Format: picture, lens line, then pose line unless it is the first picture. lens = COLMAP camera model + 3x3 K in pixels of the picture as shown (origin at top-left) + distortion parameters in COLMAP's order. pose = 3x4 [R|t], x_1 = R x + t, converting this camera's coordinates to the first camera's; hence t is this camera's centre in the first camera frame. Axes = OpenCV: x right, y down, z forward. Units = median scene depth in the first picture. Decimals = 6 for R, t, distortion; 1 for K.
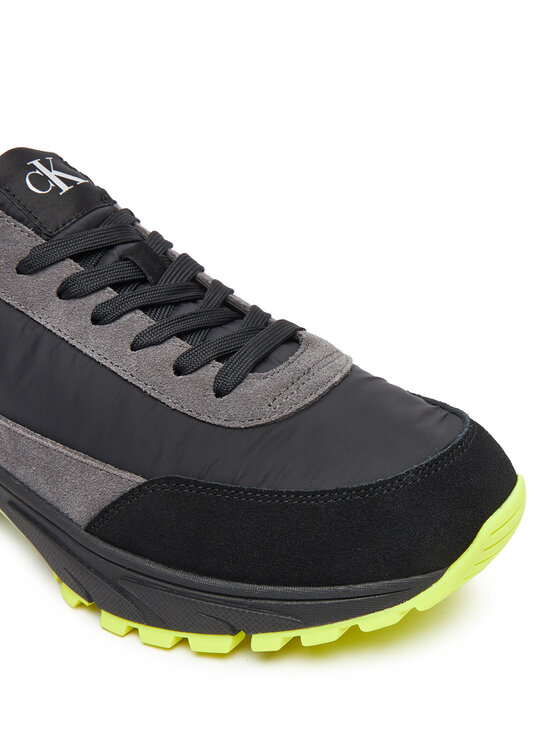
lens RADIAL K [[910.8, 0, 282.1], [0, 910.8, 371.0], [0, 0, 1]] dist [-0.031299, 0.000000]
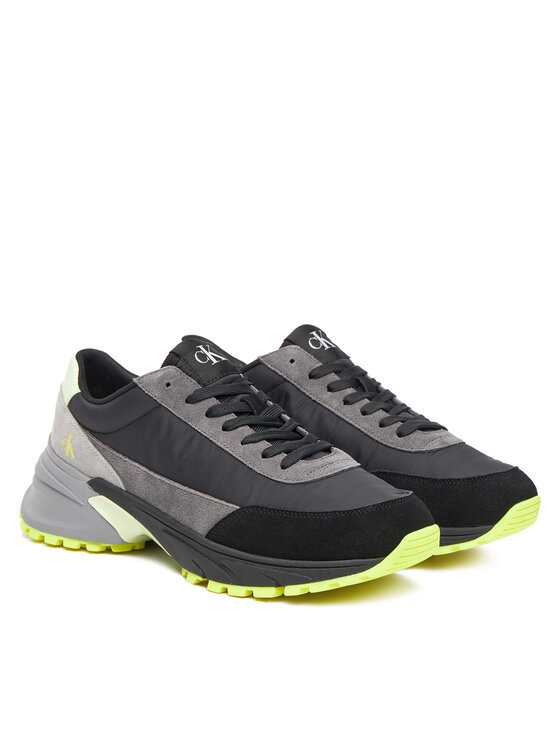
lens RADIAL K [[2028.7, 0, 279.9], [0, 2028.7, 372.8], [0, 0, 1]] dist [0.002414, 0.000000]
pose [[0.985368, 0.074159, -0.153461, 0.551784], [-0.109740, 0.964965, -0.238328, 0.830696], [0.130410, 0.251682, 0.958983, -3.082746]]
